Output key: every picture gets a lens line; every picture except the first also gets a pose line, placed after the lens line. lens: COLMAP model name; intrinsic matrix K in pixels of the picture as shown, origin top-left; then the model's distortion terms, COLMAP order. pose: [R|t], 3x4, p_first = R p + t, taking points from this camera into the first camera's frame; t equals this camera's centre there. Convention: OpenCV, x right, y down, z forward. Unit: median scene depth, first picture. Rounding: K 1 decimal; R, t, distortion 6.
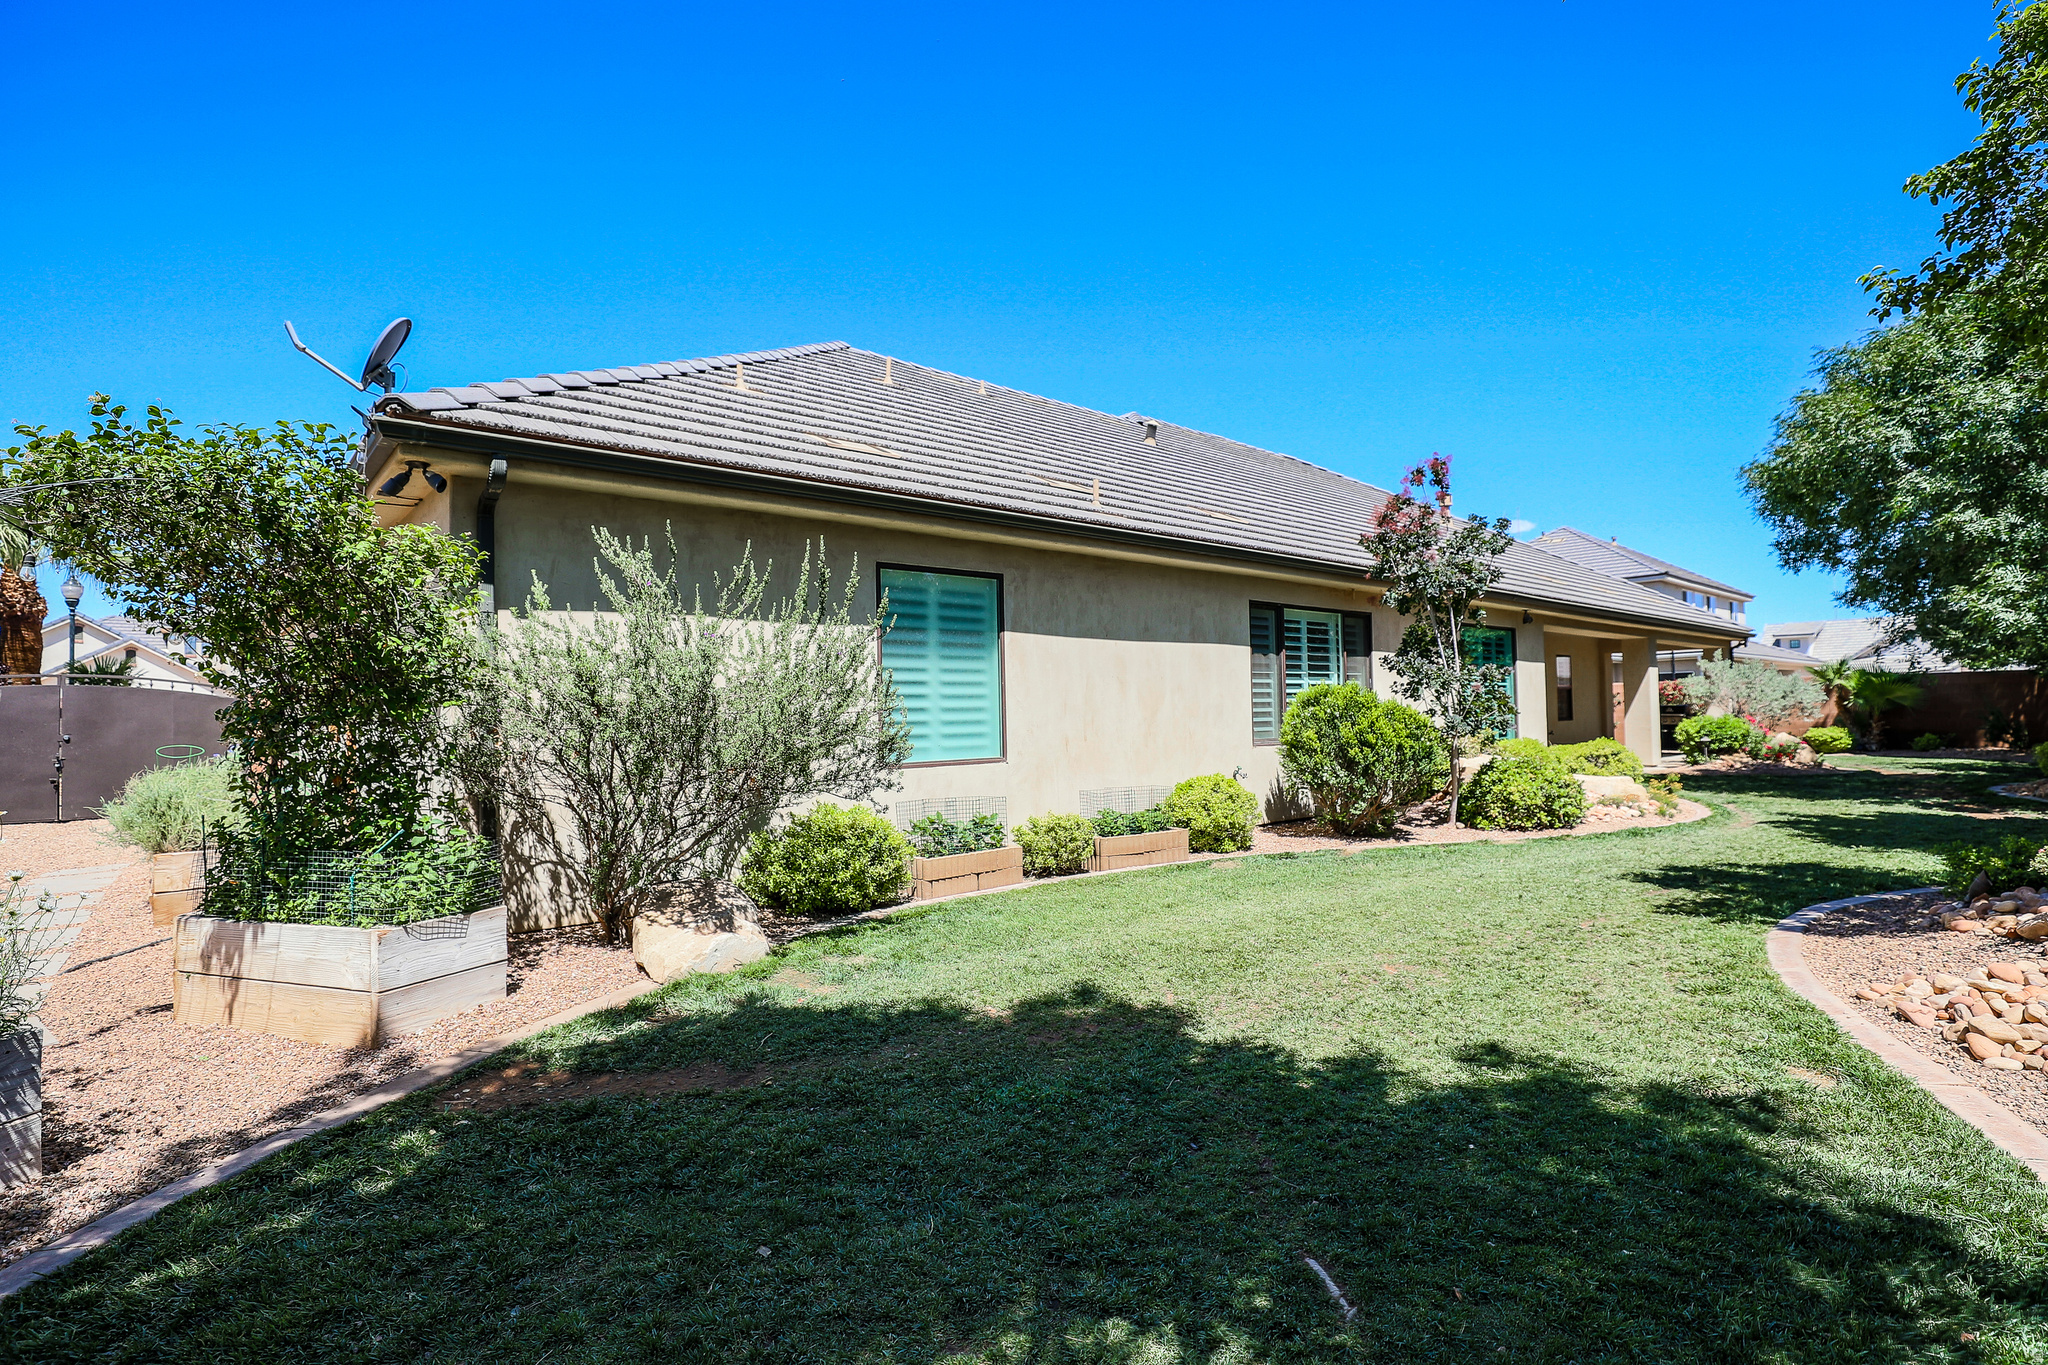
lens RADIAL K [[1018.6, 0, 1007.7], [0, 1018.6, 685.6], [0, 0, 1]] dist [-0.039179, 0.007329]
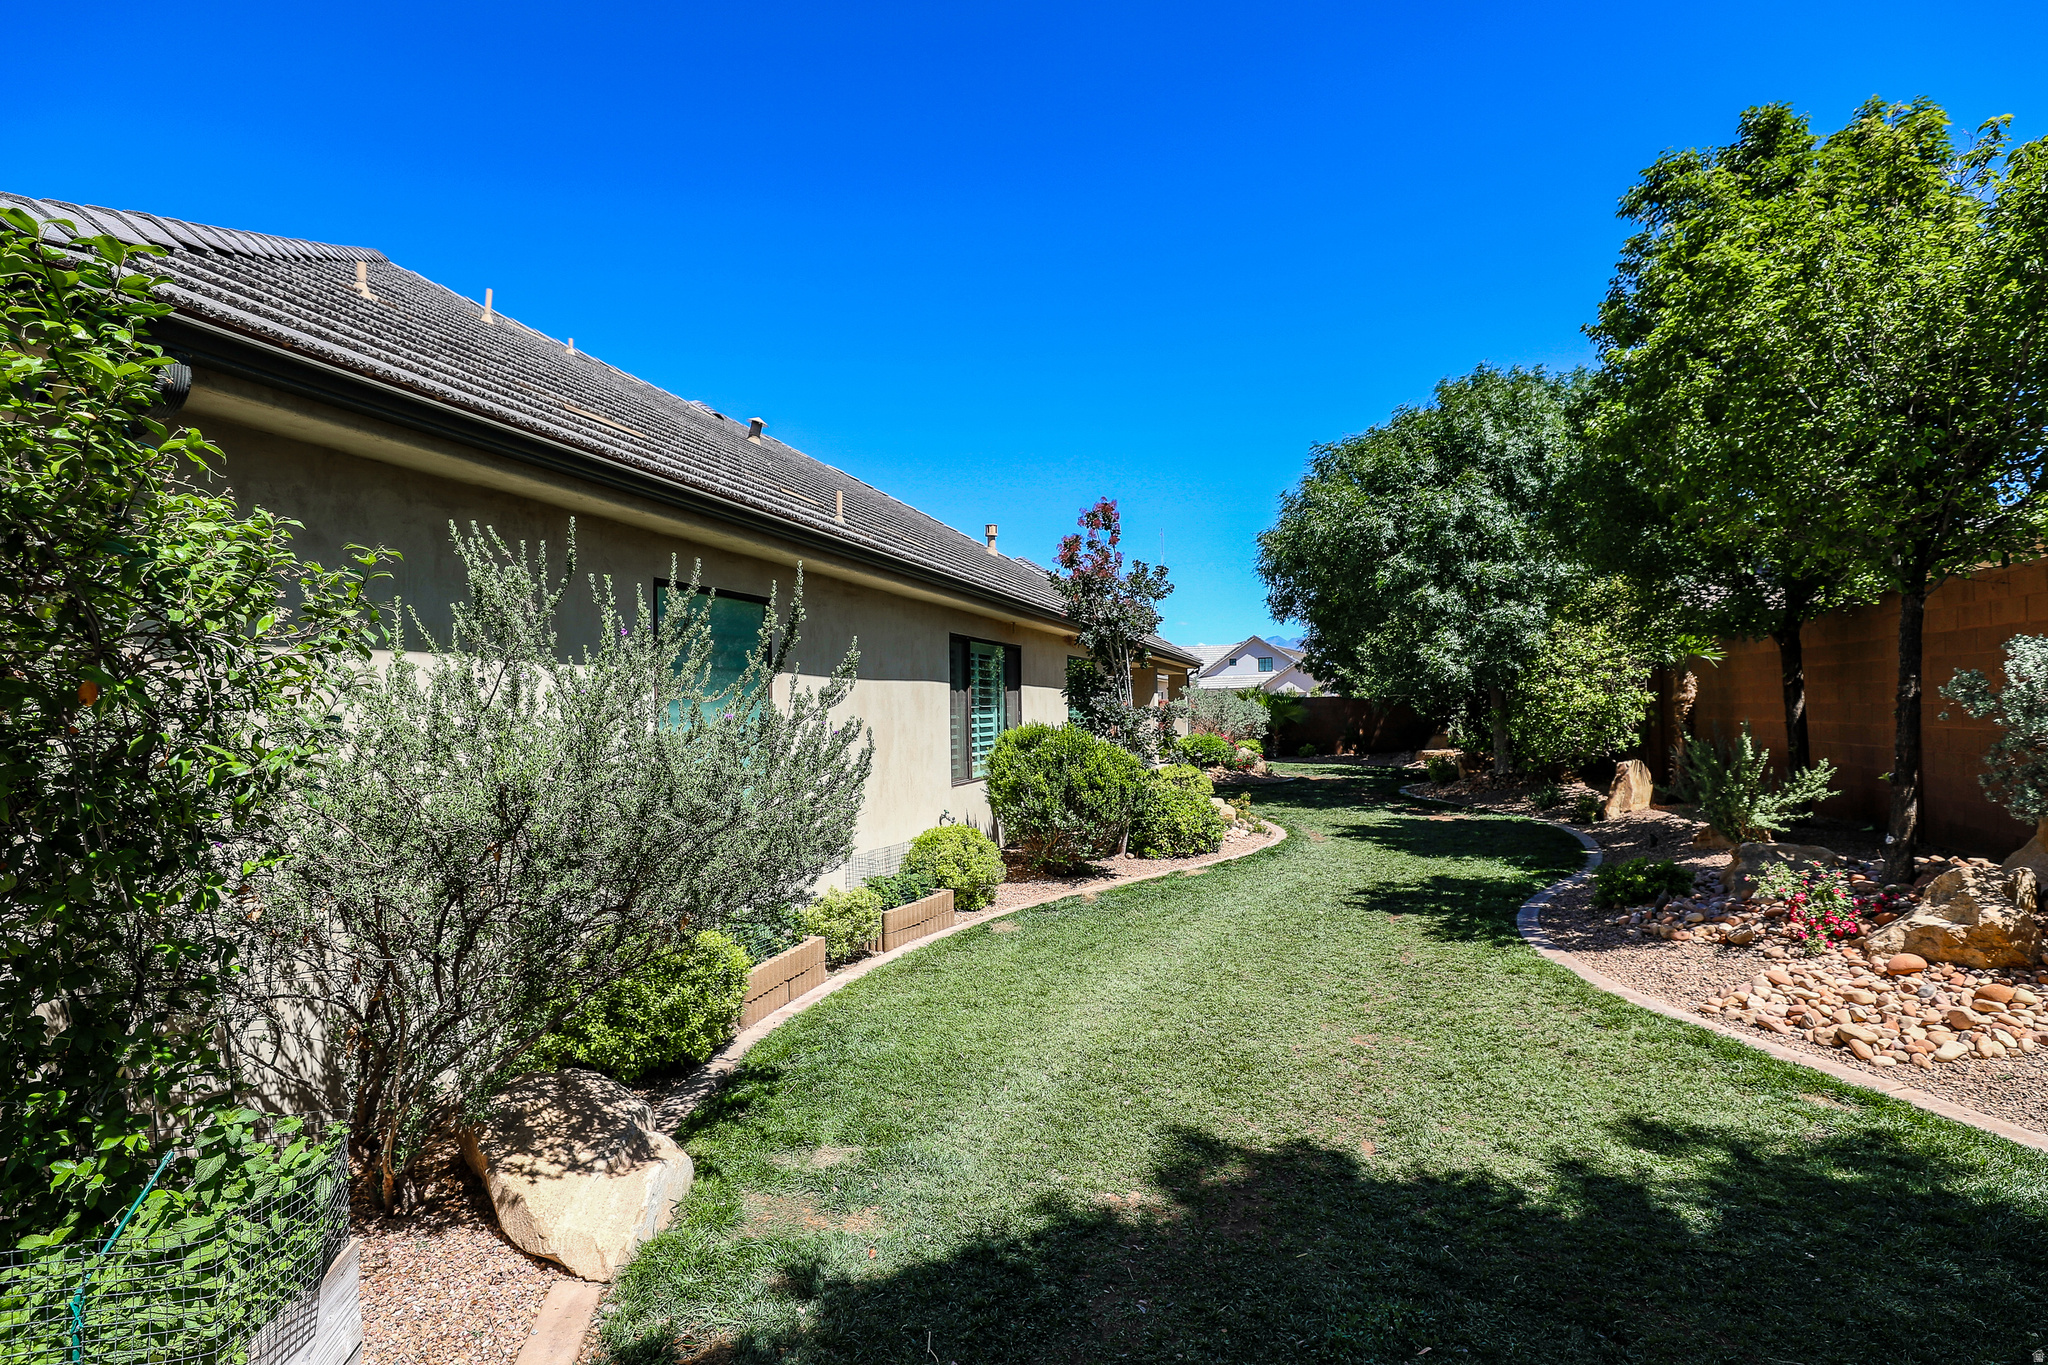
lens RADIAL K [[1018.6, 0, 1025.6], [0, 1018.6, 689.8], [0, 0, 1]] dist [-0.039179, 0.007329]
pose [[0.829346, 0.011958, 0.558608, -0.242951], [-0.015024, 0.999887, 0.000900, -0.034585], [-0.558534, -0.009139, 0.829431, 0.184209]]
